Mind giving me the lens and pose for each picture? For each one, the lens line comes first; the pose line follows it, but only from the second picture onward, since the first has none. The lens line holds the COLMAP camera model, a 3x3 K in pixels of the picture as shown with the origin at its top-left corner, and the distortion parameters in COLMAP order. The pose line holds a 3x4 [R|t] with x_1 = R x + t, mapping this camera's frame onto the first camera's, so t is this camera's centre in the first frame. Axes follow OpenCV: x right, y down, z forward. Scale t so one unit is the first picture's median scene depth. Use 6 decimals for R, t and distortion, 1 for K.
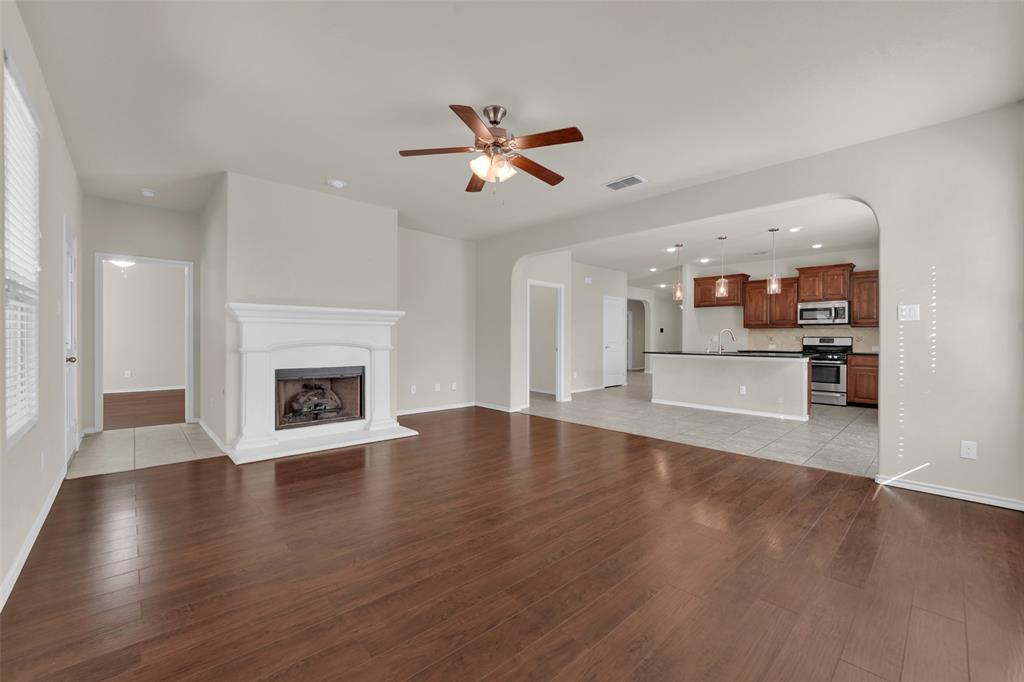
lens RADIAL K [[421.5, 0, 516.8], [0, 421.5, 339.2], [0, 0, 1]] dist [-0.009273, -0.000265]
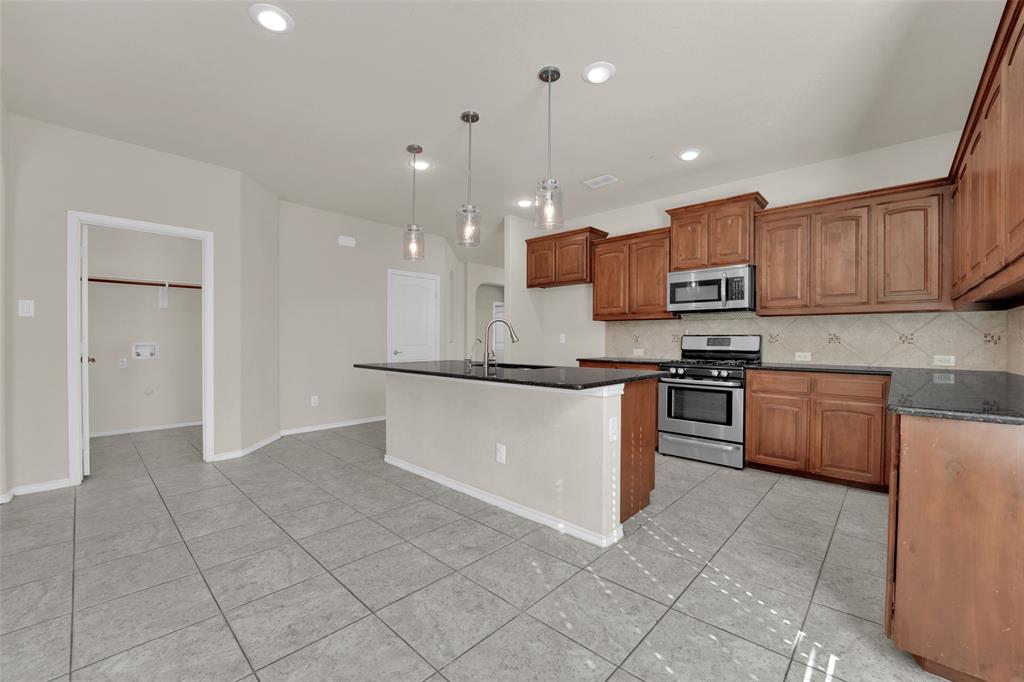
lens RADIAL K [[421.5, 0, 505.8], [0, 421.5, 345.4], [0, 0, 1]] dist [-0.009273, -0.000265]
pose [[0.998812, -0.002145, 0.048690, 0.441970], [0.001487, 0.999907, 0.013540, 0.000550], [-0.048714, -0.013452, 0.998722, 0.471155]]
